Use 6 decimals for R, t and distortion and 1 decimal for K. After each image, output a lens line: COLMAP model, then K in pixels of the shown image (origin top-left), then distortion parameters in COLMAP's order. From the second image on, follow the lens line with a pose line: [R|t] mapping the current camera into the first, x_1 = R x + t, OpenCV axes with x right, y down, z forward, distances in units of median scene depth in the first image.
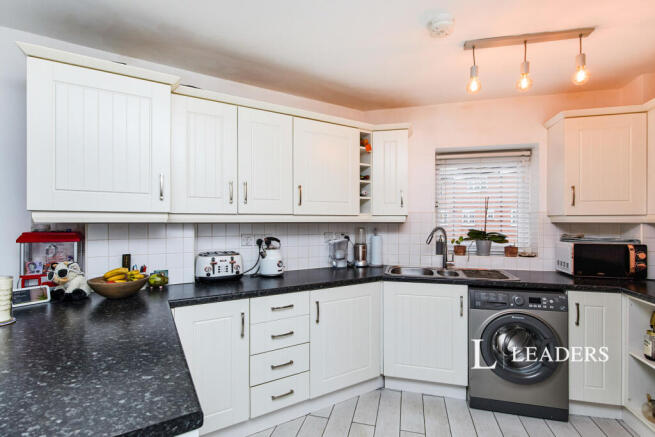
lens RADIAL K [[302.8, 0, 327.5], [0, 302.8, 218.5], [0, 0, 1]] dist [0.003285, 0.000152]
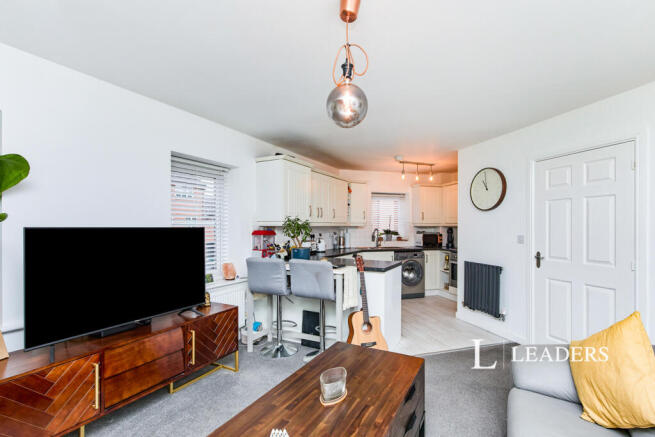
lens RADIAL K [[302.8, 0, 327.5], [0, 302.8, 218.5], [0, 0, 1]] dist [0.003285, 0.000152]
pose [[0.861660, 0.013171, 0.507316, -1.203921], [-0.004408, 0.999820, -0.018470, -0.001033], [-0.507467, 0.013679, 0.861562, -0.821616]]
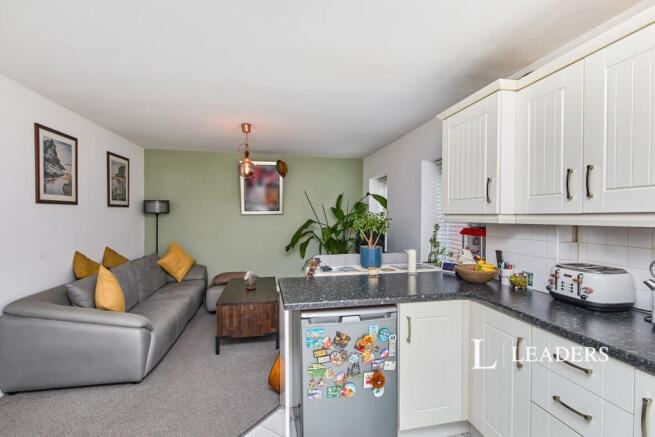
lens RADIAL K [[293.7, 0, 327.5], [0, 293.7, 218.5], [0, 0, 1]] dist [-0.033080, 0.000302]
pose [[-0.316476, -0.002234, -0.948598, 0.469058], [-0.007588, 0.999971, 0.000176, 0.000572], [0.948570, 0.007254, -0.316484, 0.590356]]
